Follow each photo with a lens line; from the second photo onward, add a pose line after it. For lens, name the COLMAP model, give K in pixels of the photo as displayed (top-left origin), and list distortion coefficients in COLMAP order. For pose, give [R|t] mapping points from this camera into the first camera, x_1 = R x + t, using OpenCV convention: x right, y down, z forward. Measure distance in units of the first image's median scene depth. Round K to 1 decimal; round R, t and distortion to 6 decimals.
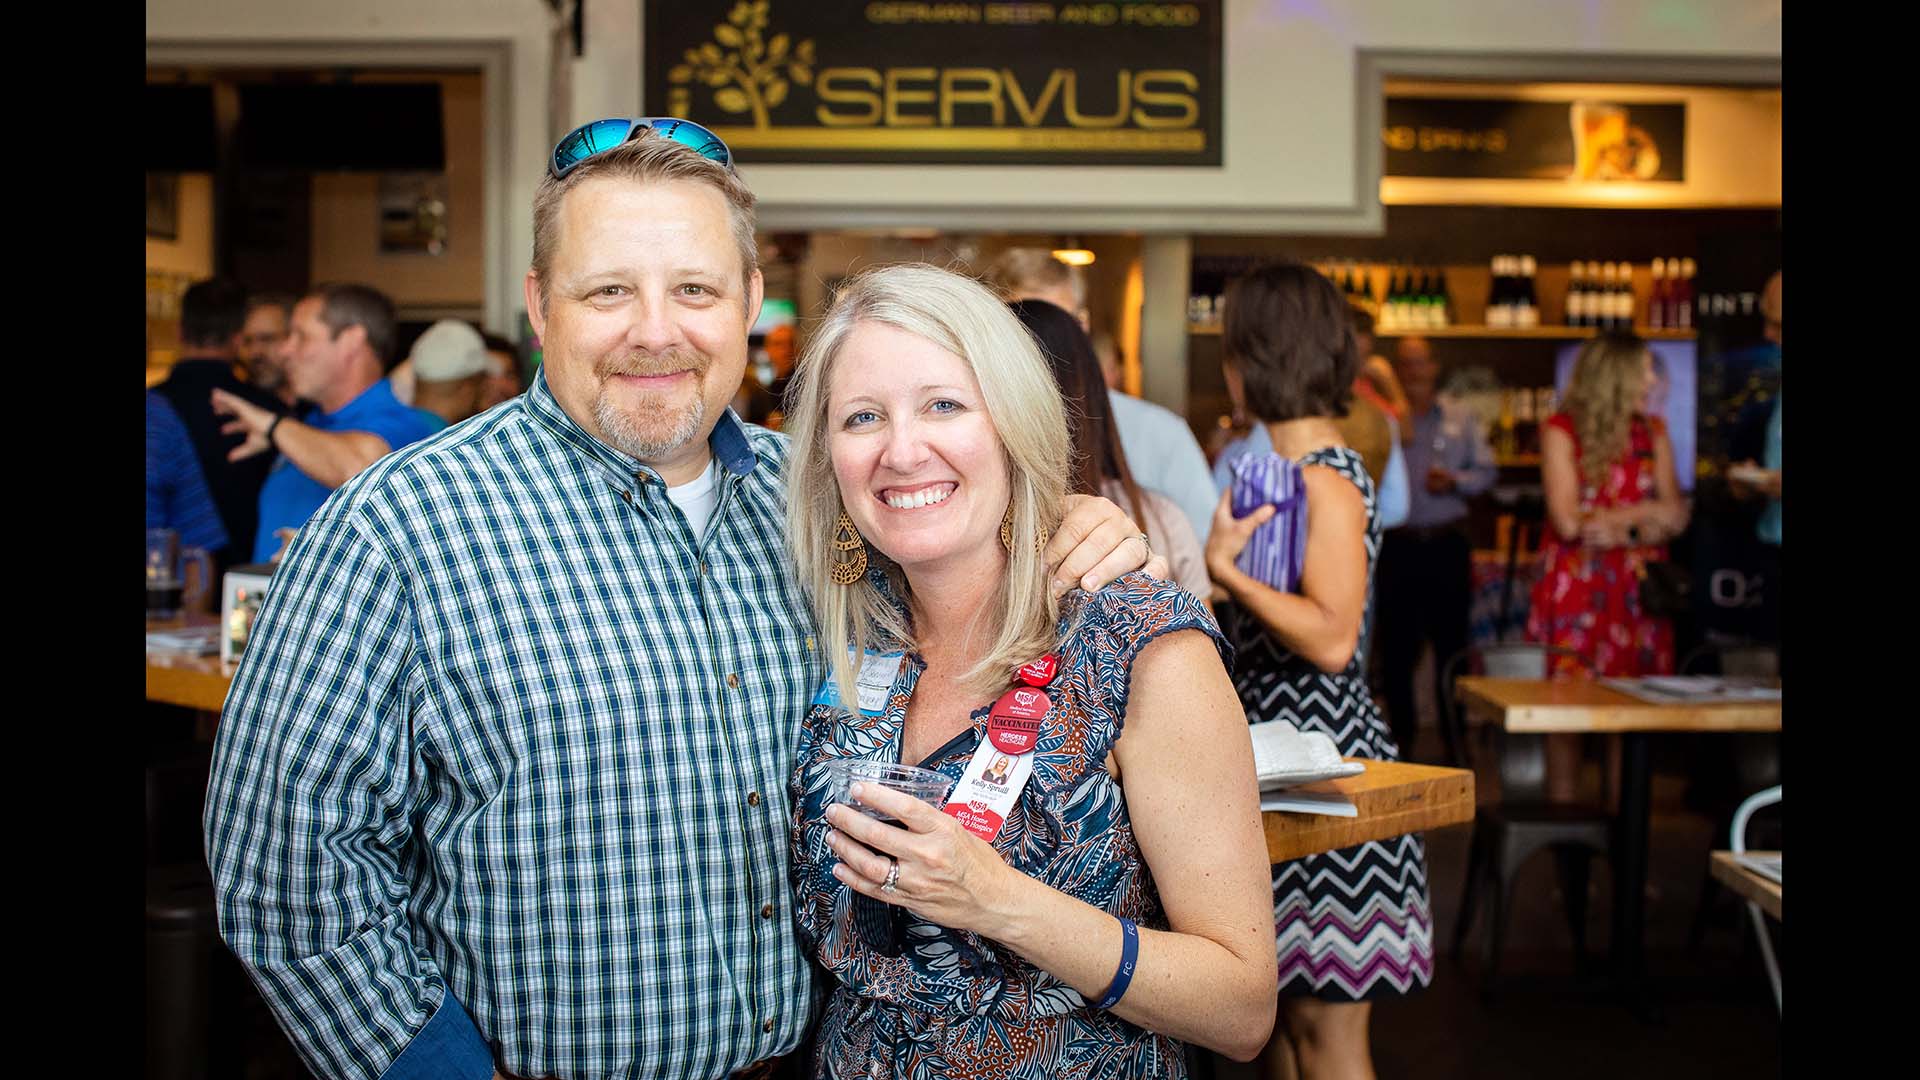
lens RADIAL K [[3221.3, 0, 960.2], [0, 3221.3, 539.1], [0, 0, 1]] dist [-0.095129, 0.000000]
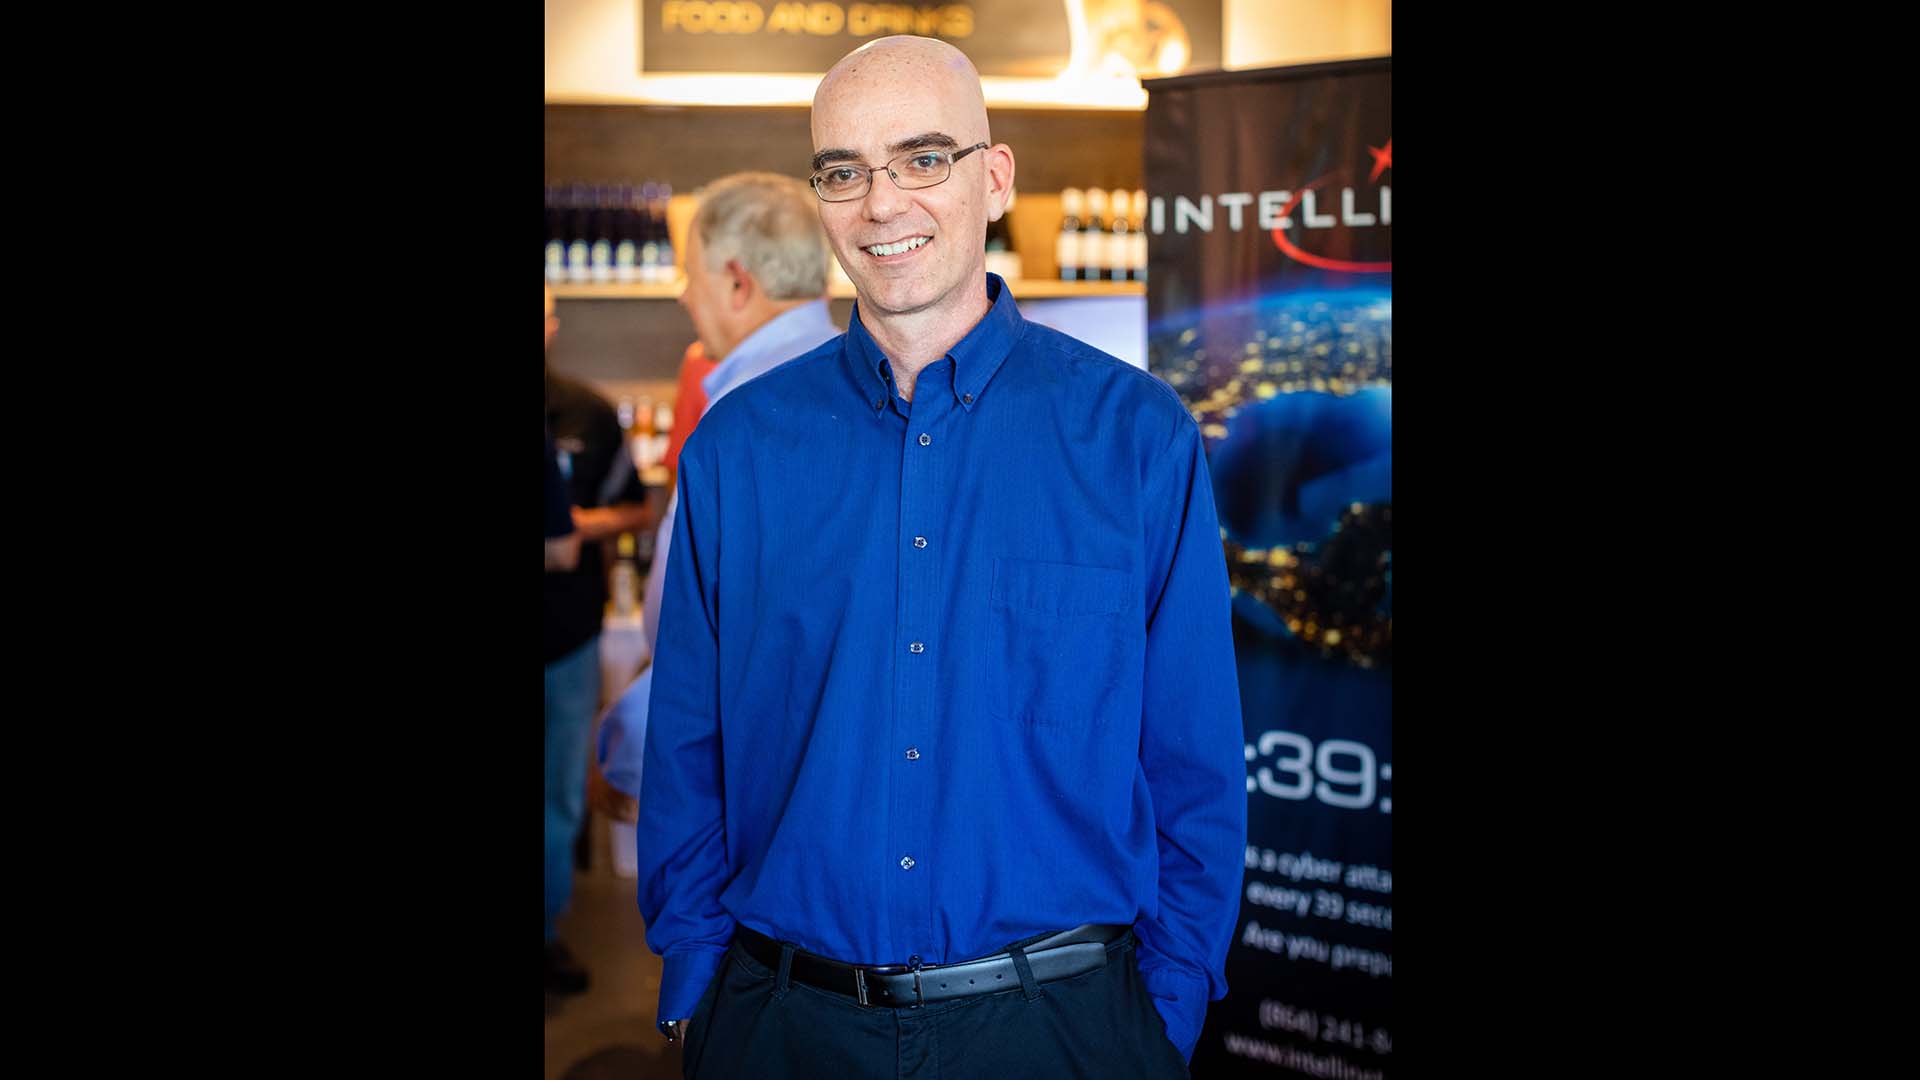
lens RADIAL K [[3221.3, 0, 962.8], [0, 3221.3, 536.3], [0, 0, 1]] dist [-0.095129, 0.000000]
pose [[0.993305, -0.025338, 0.112706, 0.086715], [0.024744, 0.999672, 0.006670, -0.015545], [-0.112838, -0.003836, 0.993606, 0.299380]]
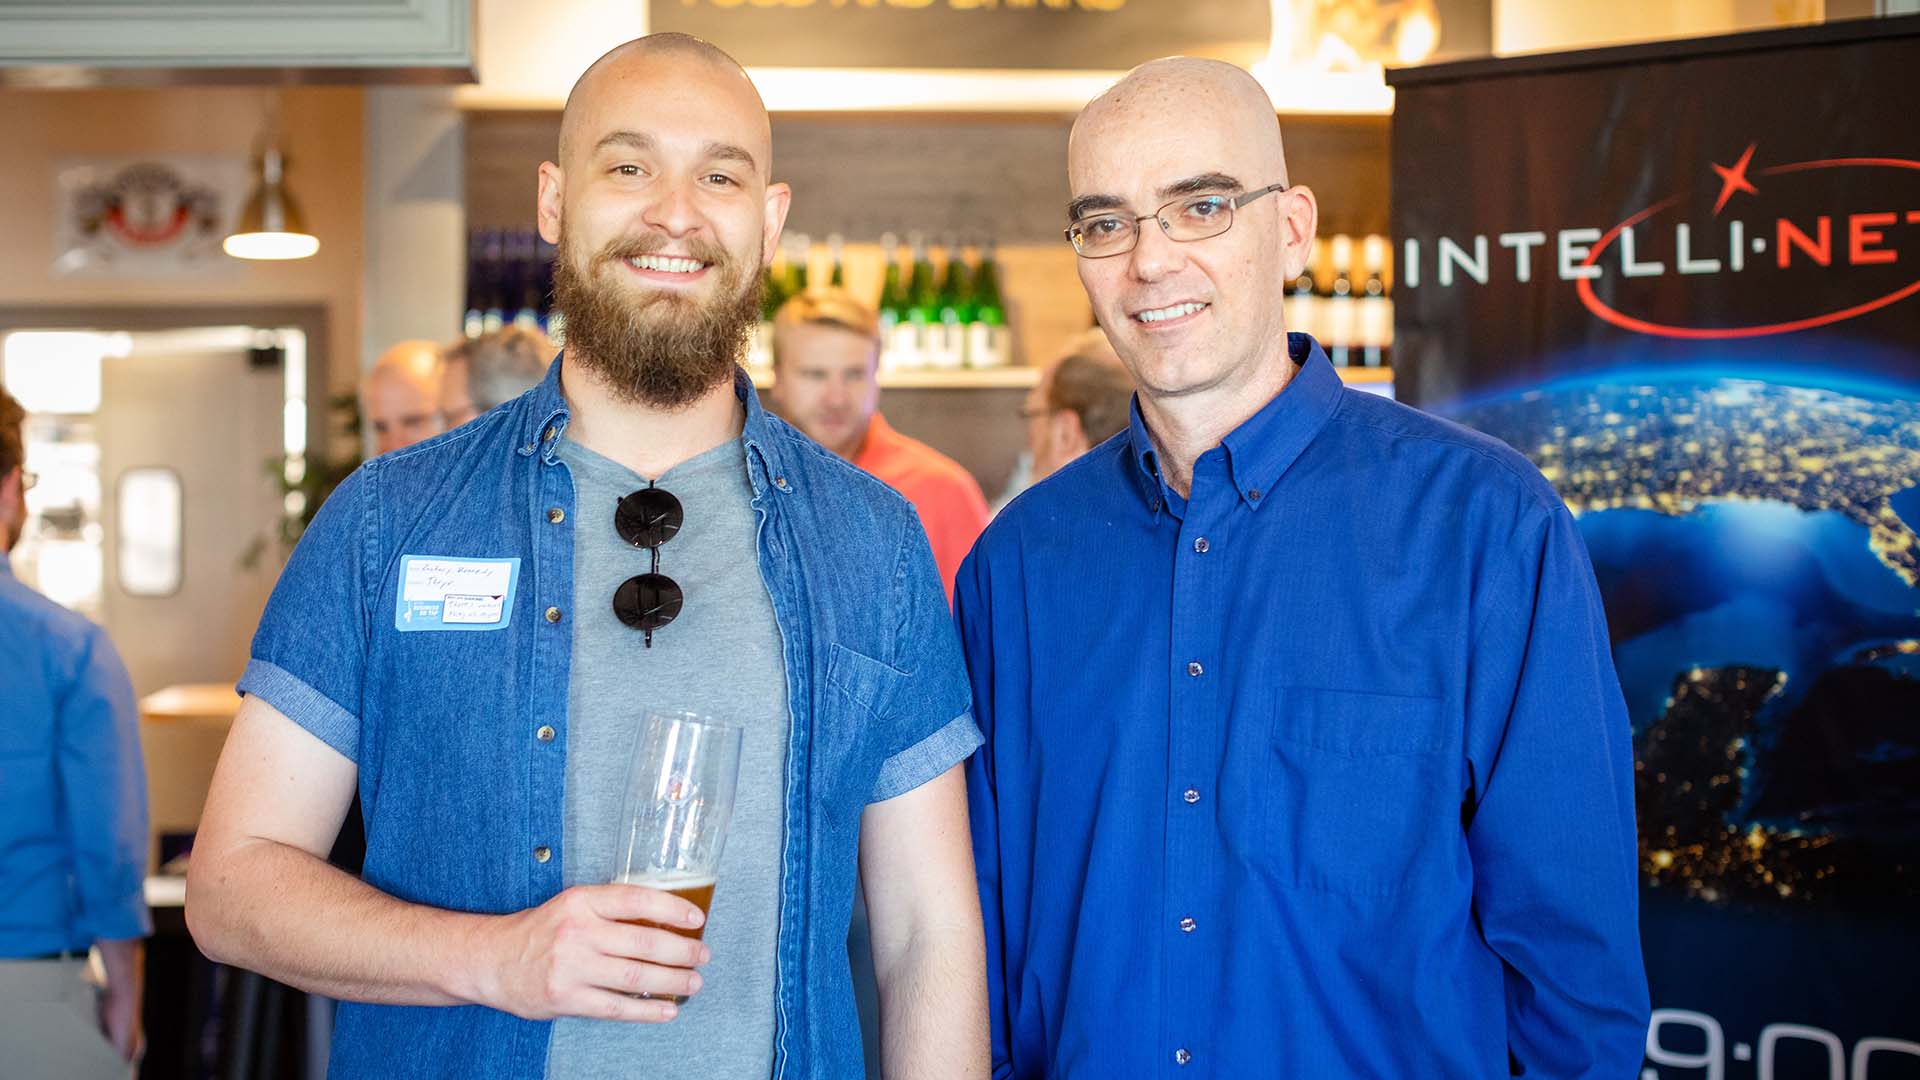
lens RADIAL K [[3221.3, 0, 954.8], [0, 3221.3, 541.7], [0, 0, 1]] dist [-0.095129, 0.000000]
pose [[0.999450, -0.028511, -0.016950, 0.128708], [0.028257, 0.999487, -0.015053, -0.026616], [0.017370, 0.014566, 0.999743, 0.435782]]
